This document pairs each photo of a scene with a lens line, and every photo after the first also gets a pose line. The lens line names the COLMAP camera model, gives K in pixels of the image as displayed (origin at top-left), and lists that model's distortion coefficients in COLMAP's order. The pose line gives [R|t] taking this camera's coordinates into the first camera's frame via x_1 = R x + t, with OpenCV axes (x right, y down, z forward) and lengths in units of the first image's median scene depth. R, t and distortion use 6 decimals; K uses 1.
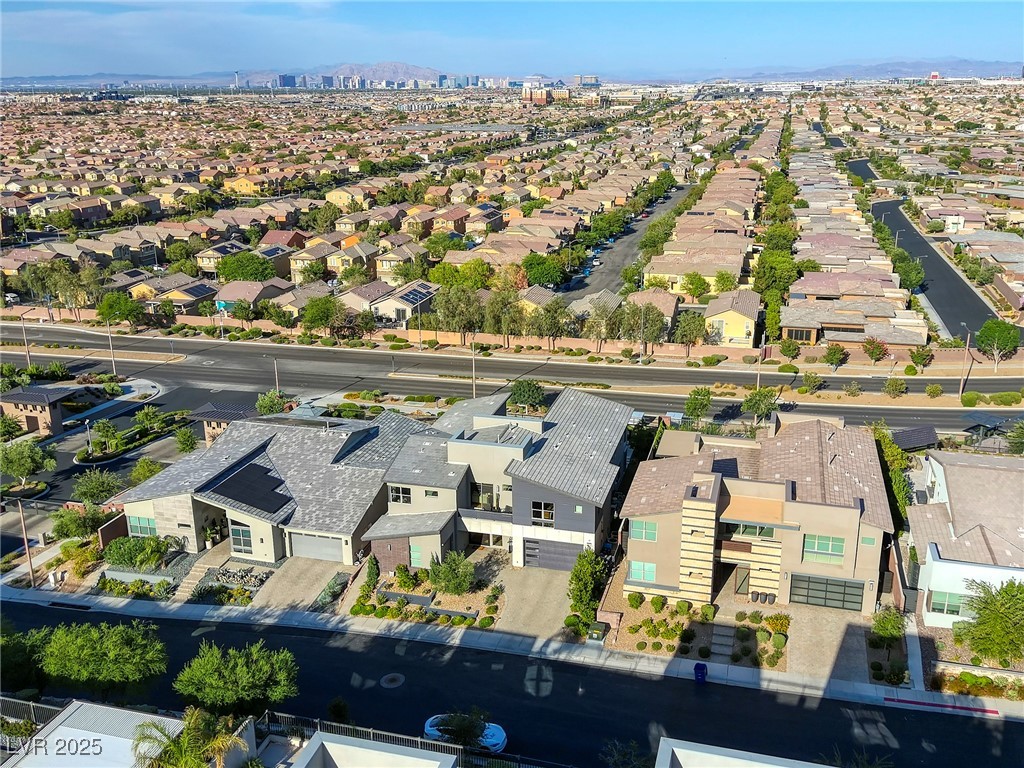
lens RADIAL K [[946.9, 0, 512.0], [0, 946.9, 384.0], [0, 0, 1]] dist [0.079159, -0.135303]
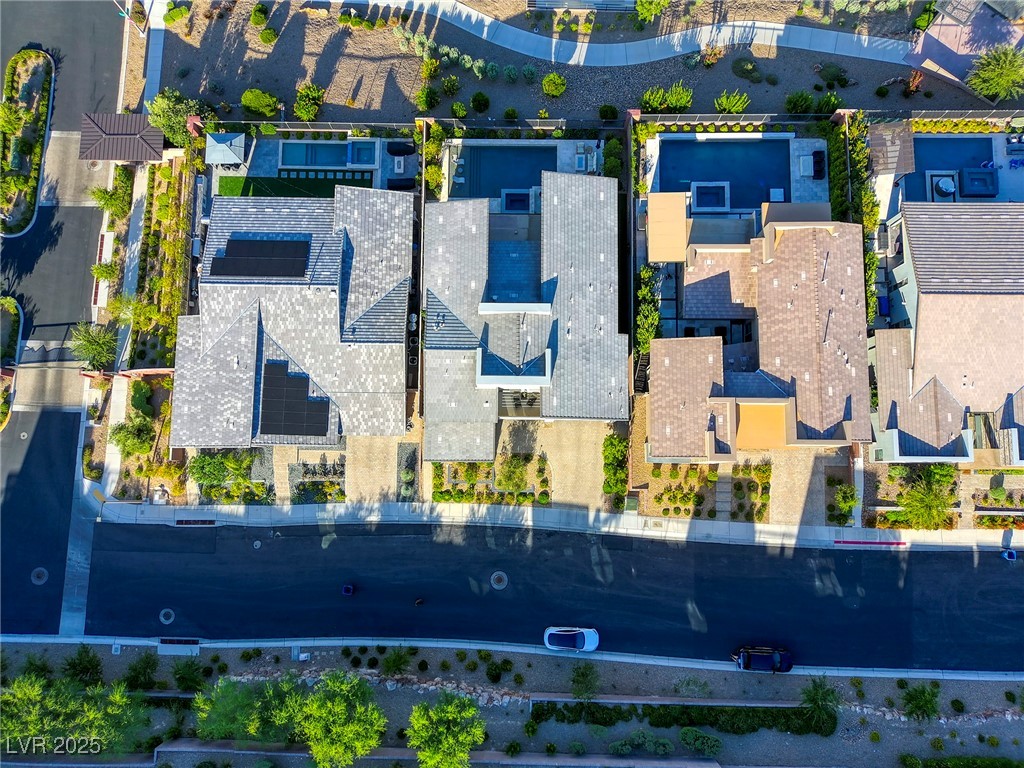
lens RADIAL K [[755.2, 0, 512.0], [0, 755.2, 384.0], [0, 0, 1]] dist [0.072004, 0.000961]
pose [[0.963231, -0.266619, 0.033181, -0.059405], [0.080266, 0.403416, 0.911490, -0.715839], [-0.256406, -0.875311, 0.409983, 0.664014]]
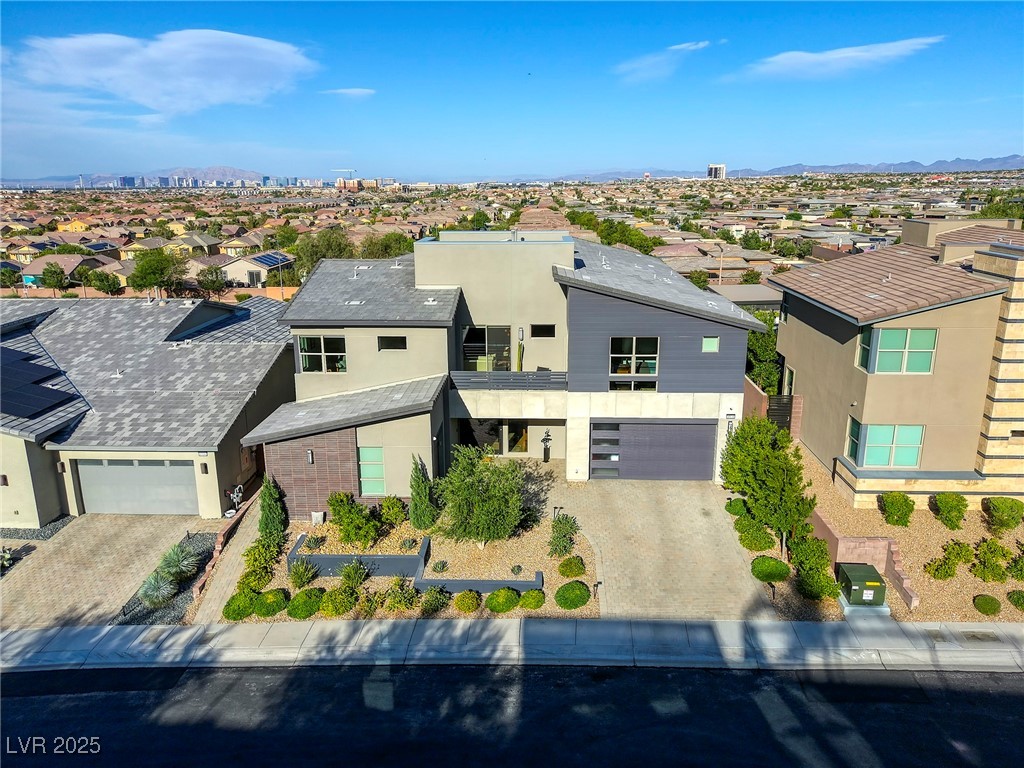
lens RADIAL K [[765.5, 0, 512.0], [0, 765.5, 384.0], [0, 0, 1]] dist [0.089370, -0.131530]
pose [[0.974324, -0.056427, 0.217966, -0.112032], [0.065515, 0.997249, -0.034688, 0.154518], [-0.215409, 0.048077, 0.975340, 0.619549]]
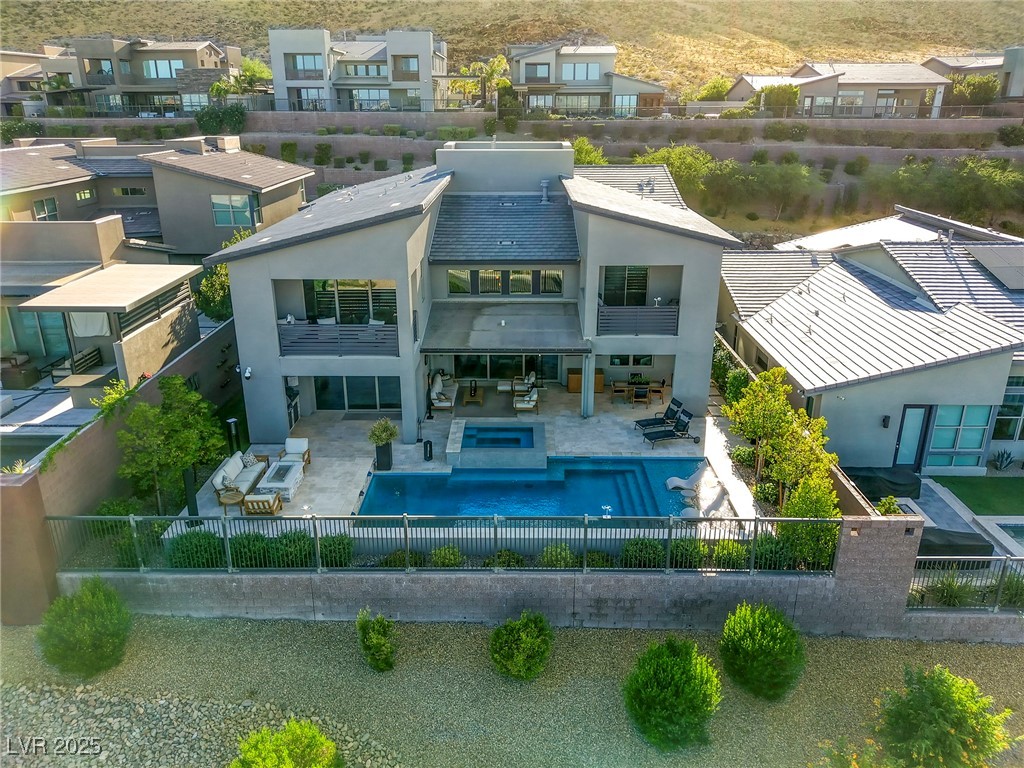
lens RADIAL K [[765.5, 0, 512.0], [0, 765.5, 384.0], [0, 0, 1]] dist [0.089370, -0.131530]
pose [[-0.962581, 0.101880, -0.251114, 0.122673], [-0.071058, 0.799328, 0.596679, -0.125209], [0.261512, 0.592196, -0.762178, 1.532892]]
